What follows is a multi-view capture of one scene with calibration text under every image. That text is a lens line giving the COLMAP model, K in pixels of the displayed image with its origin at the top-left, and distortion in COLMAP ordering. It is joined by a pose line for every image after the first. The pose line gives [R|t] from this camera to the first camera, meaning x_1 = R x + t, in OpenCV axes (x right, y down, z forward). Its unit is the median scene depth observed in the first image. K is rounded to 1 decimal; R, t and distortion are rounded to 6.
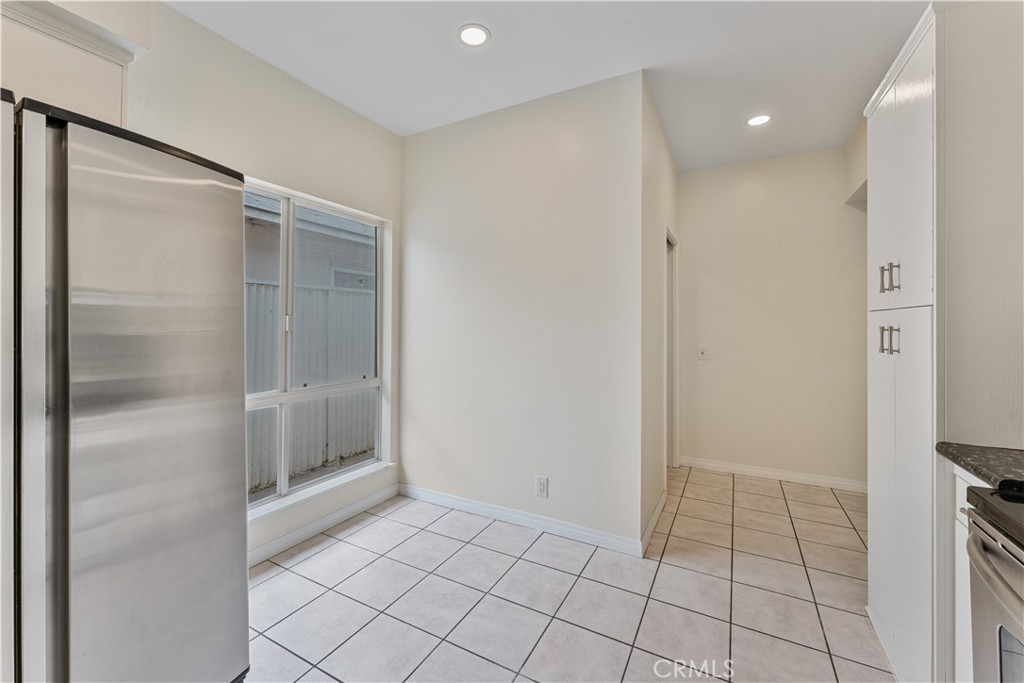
lens RADIAL K [[416.9, 0, 506.9], [0, 416.9, 323.7], [0, 0, 1]] dist [-0.000062, 0.000121]
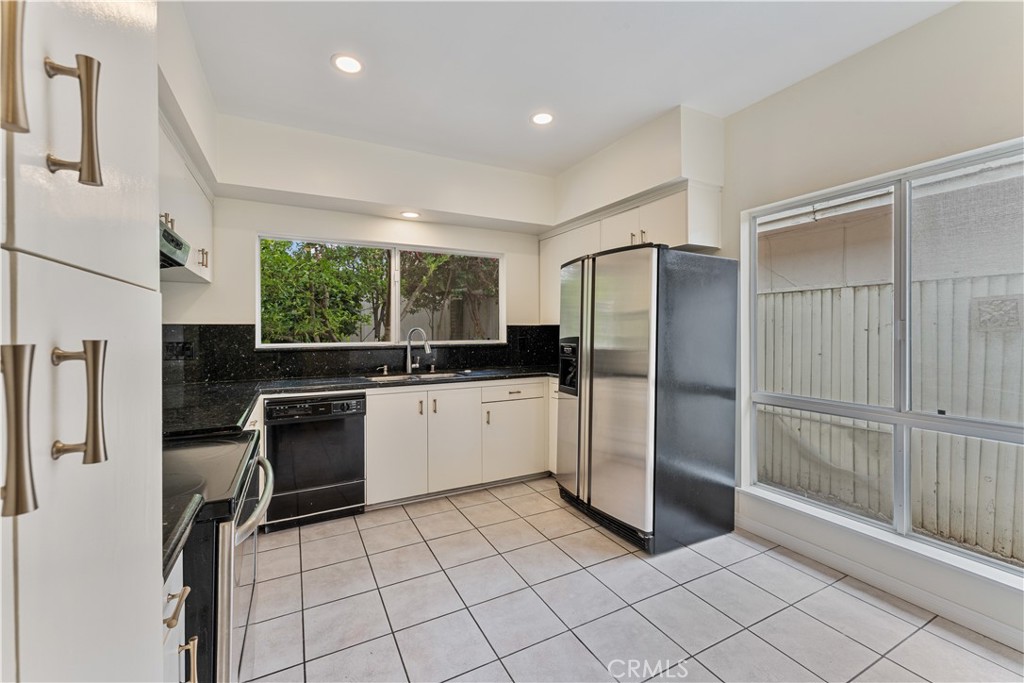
lens RADIAL K [[413.5, 0, 508.4], [0, 413.5, 331.4], [0, 0, 1]] dist [0.000592, 0.000150]
pose [[-0.556479, 0.002390, -0.830858, 0.609994], [0.005060, 0.999987, -0.000513, -0.001765], [0.830846, -0.004489, -0.556484, 0.819920]]
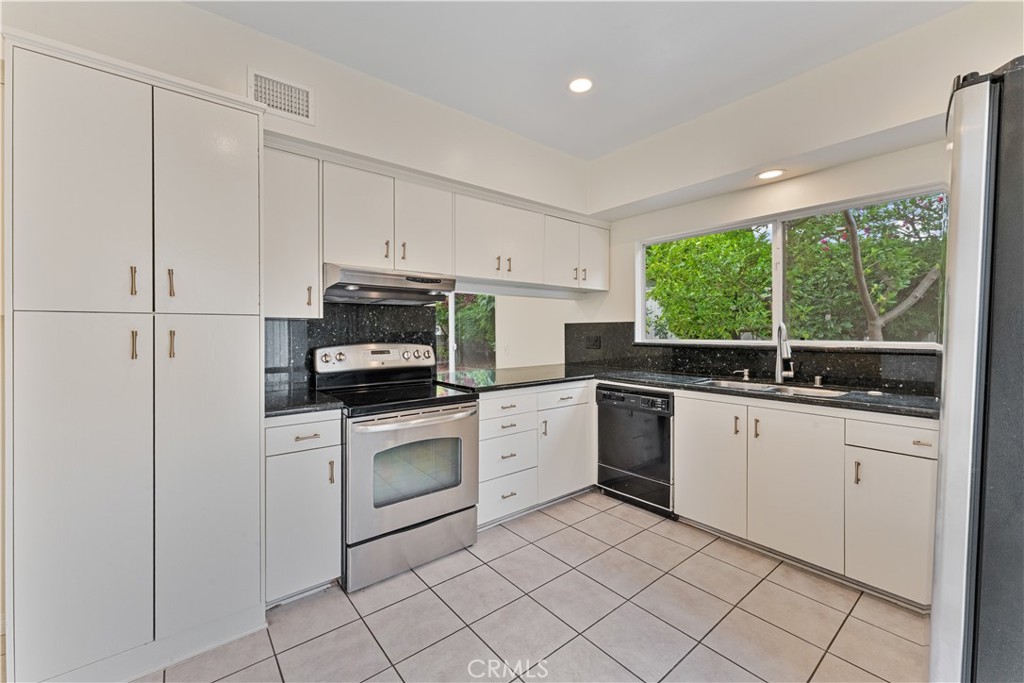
lens RADIAL K [[413.5, 0, 508.4], [0, 413.5, 331.4], [0, 0, 1]] dist [0.000592, 0.000150]
pose [[-0.925238, 0.000301, 0.379388, -0.148416], [0.001635, 0.999994, 0.003194, 0.000737], [-0.379385, 0.003575, -0.925232, 1.014669]]
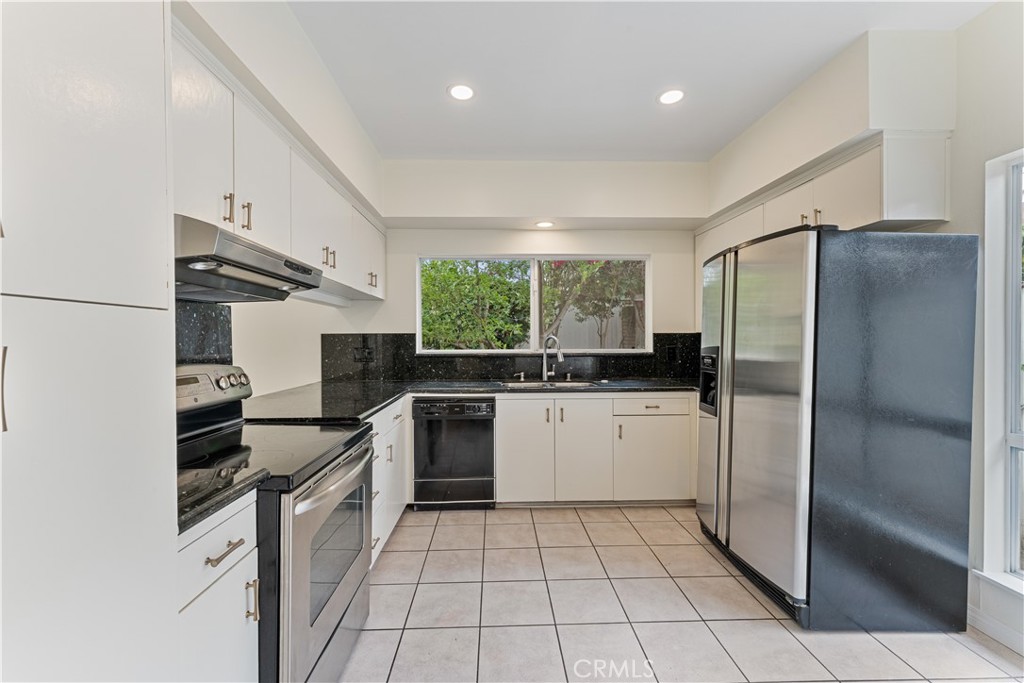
lens RADIAL K [[411.8, 0, 508.1], [0, 411.8, 342.5], [0, 0, 1]] dist [0.000443, 0.000217]
pose [[-0.860496, 0.005470, -0.509428, 0.461889], [0.003178, 0.999981, 0.005369, -0.001864], [0.509447, 0.003001, -0.860497, 0.921323]]
